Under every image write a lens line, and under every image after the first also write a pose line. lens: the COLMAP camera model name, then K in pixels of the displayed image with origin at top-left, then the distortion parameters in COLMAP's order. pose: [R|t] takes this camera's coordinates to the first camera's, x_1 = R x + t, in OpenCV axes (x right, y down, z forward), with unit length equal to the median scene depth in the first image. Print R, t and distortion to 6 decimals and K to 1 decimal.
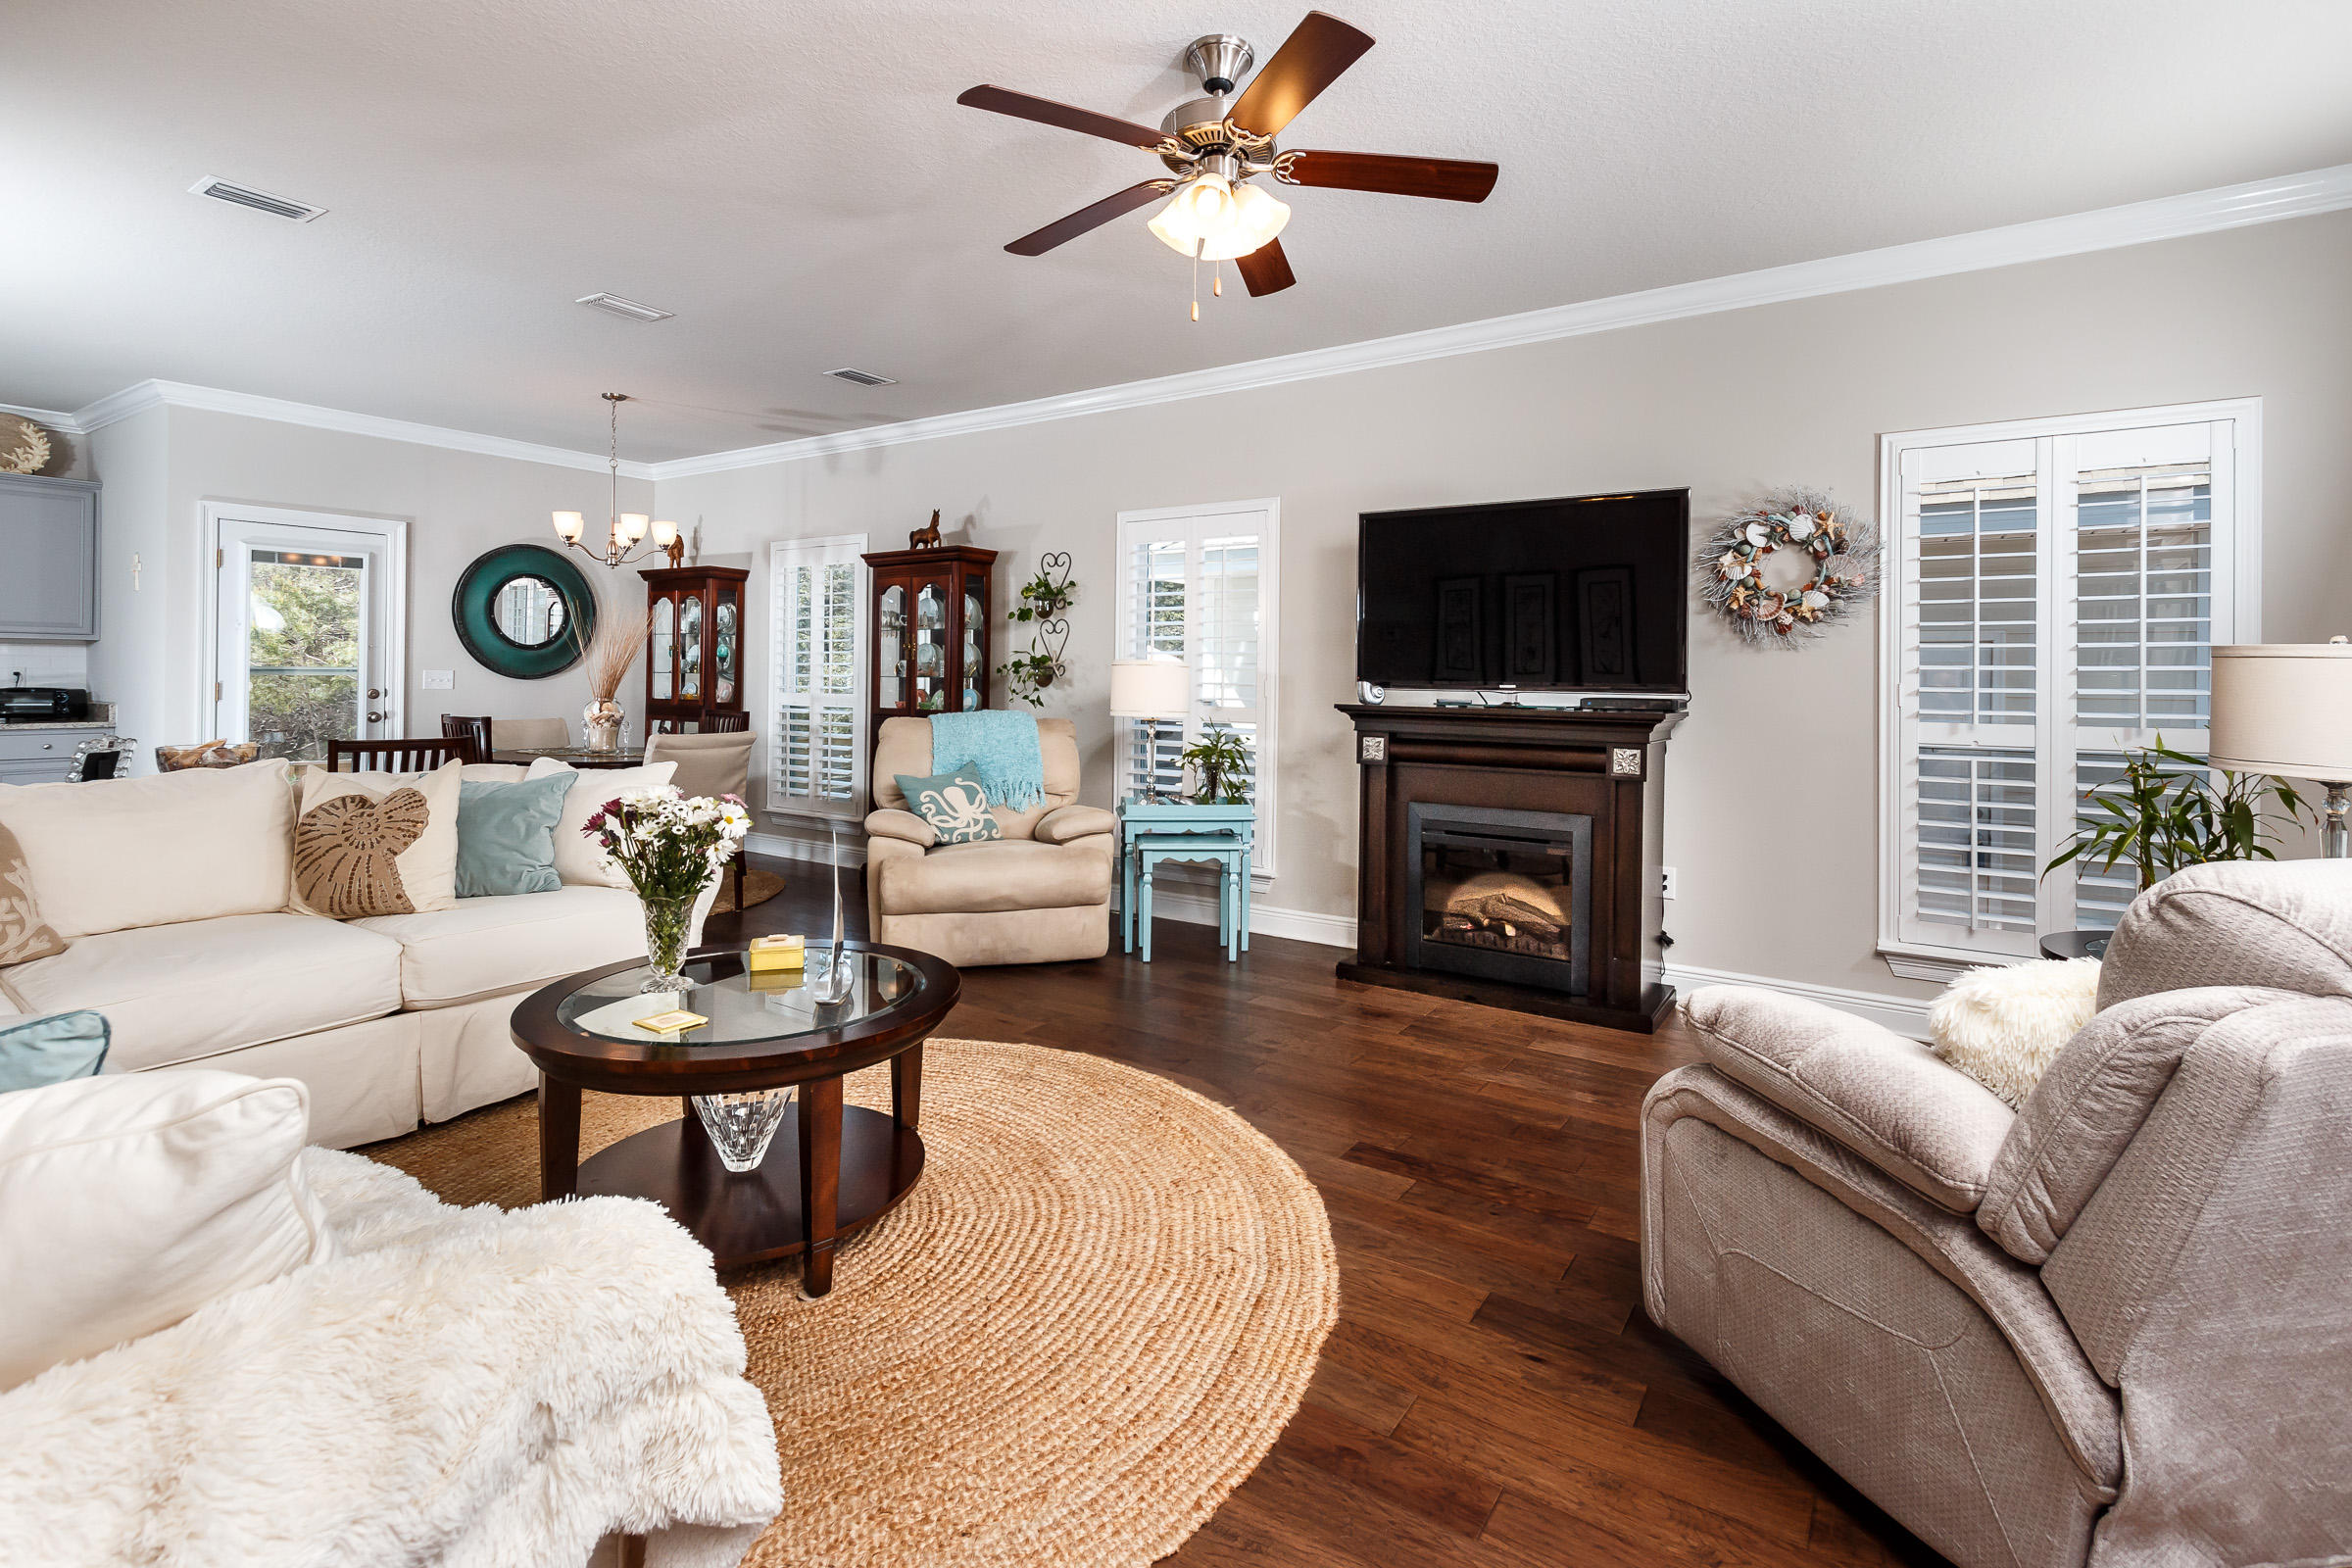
lens RADIAL K [[1083.0, 0, 1174.8], [0, 1083.0, 696.7], [0, 0, 1]] dist [0.008961, -0.003297]
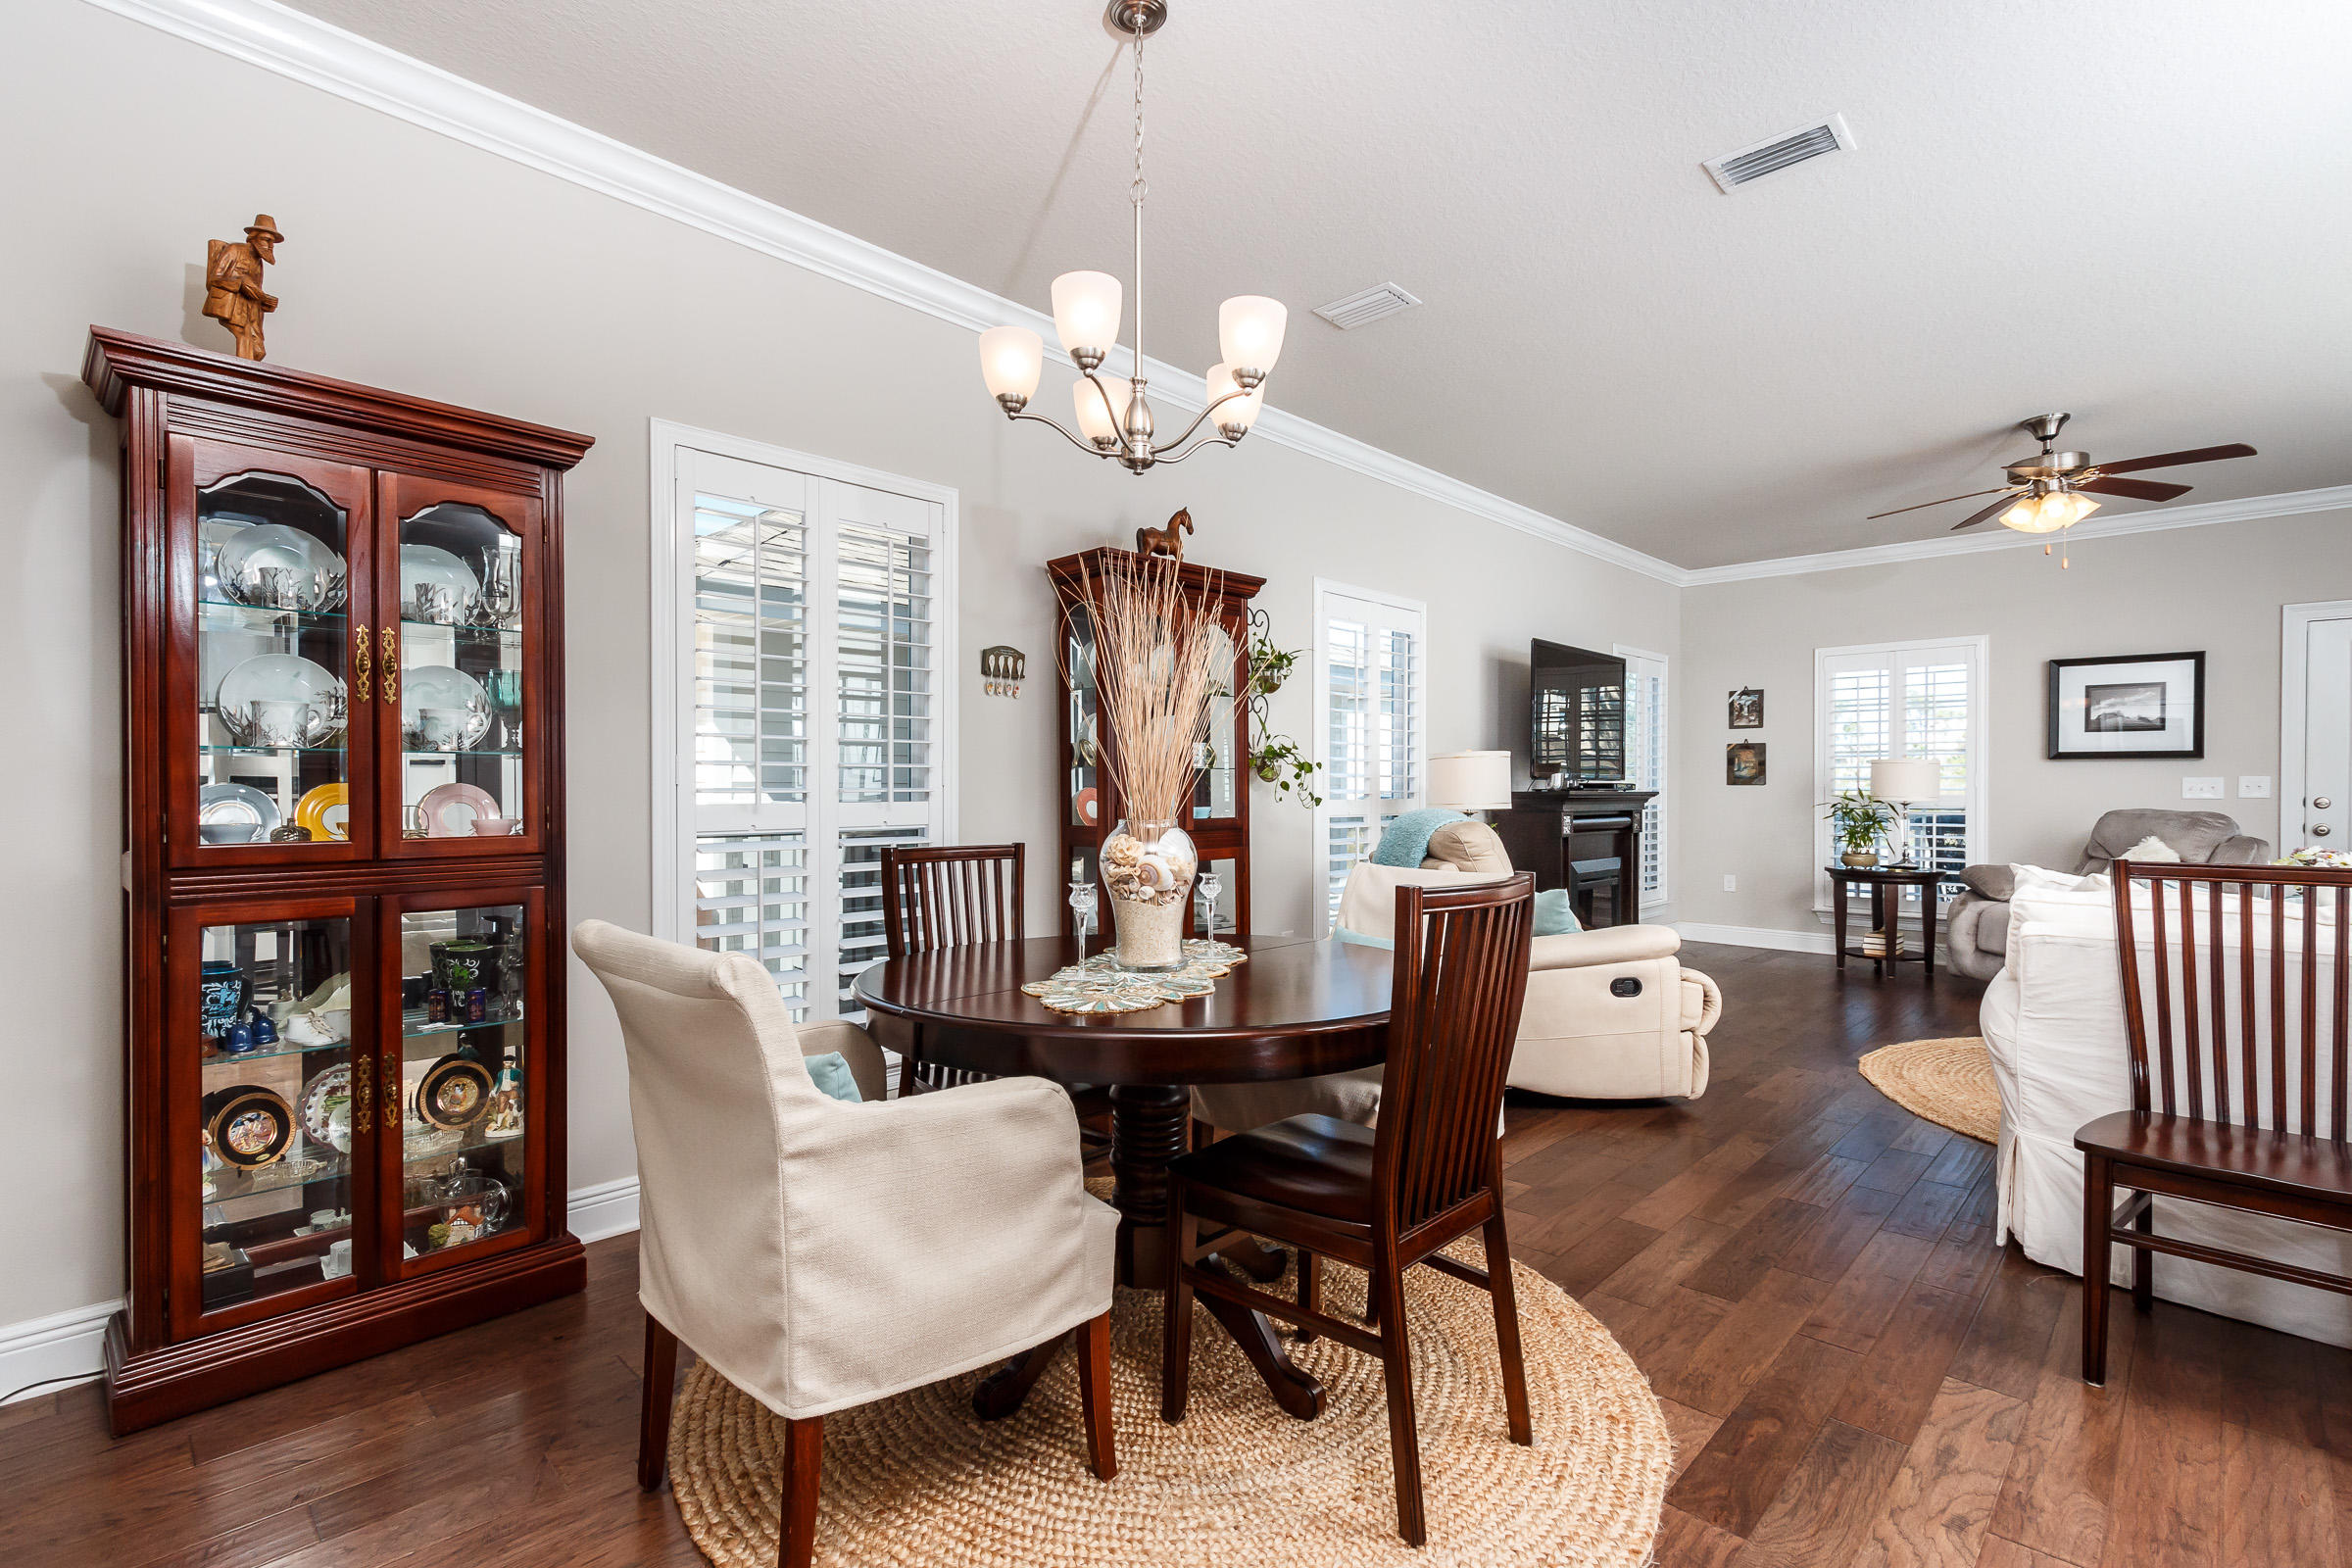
lens RADIAL K [[1083.0, 0, 1157.1], [0, 1083.0, 794.2], [0, 0, 1]] dist [0.008961, -0.003297]
pose [[0.189553, -0.018198, 0.981702, -1.087991], [0.017303, 0.999735, 0.015192, -0.017353], [-0.981718, 0.014107, 0.189817, 1.140457]]
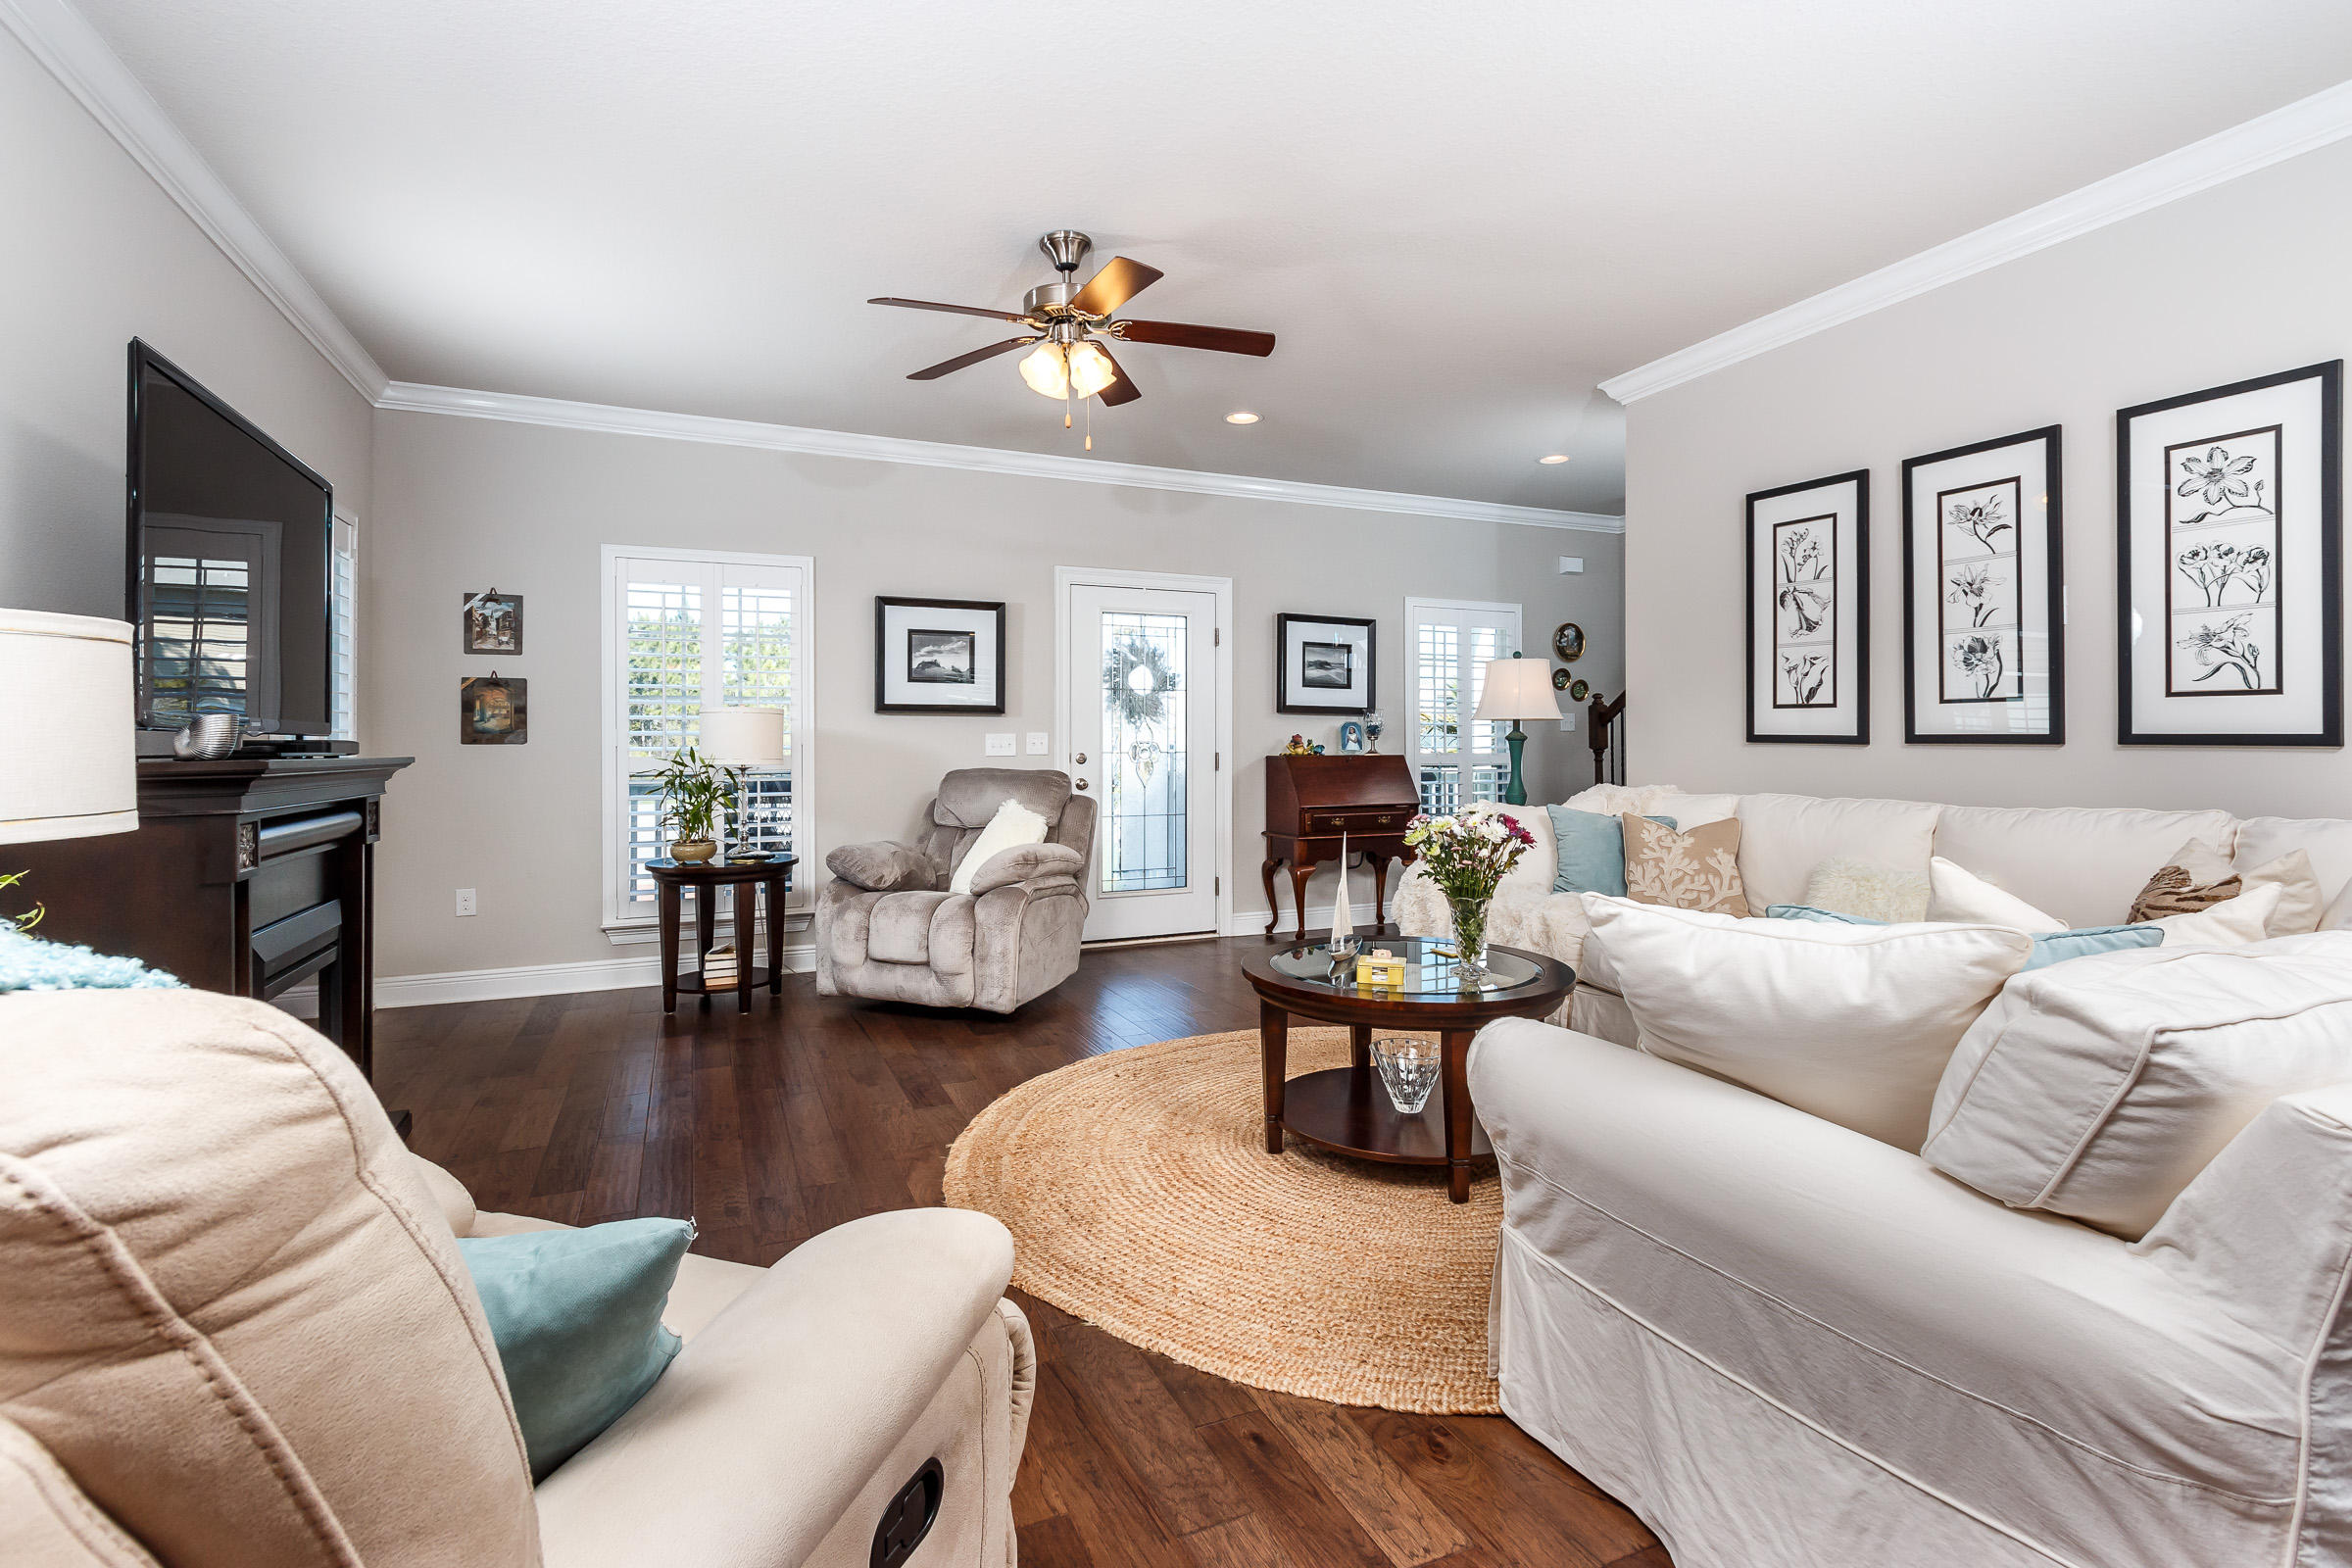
lens RADIAL K [[1083.0, 0, 1188.6], [0, 1083.0, 729.5], [0, 0, 1]] dist [0.008961, -0.003297]
pose [[-0.845548, -0.001037, 0.533898, -0.430846], [0.004375, 0.999951, 0.008870, -0.011114], [-0.533881, 0.009836, -0.845502, 1.100261]]
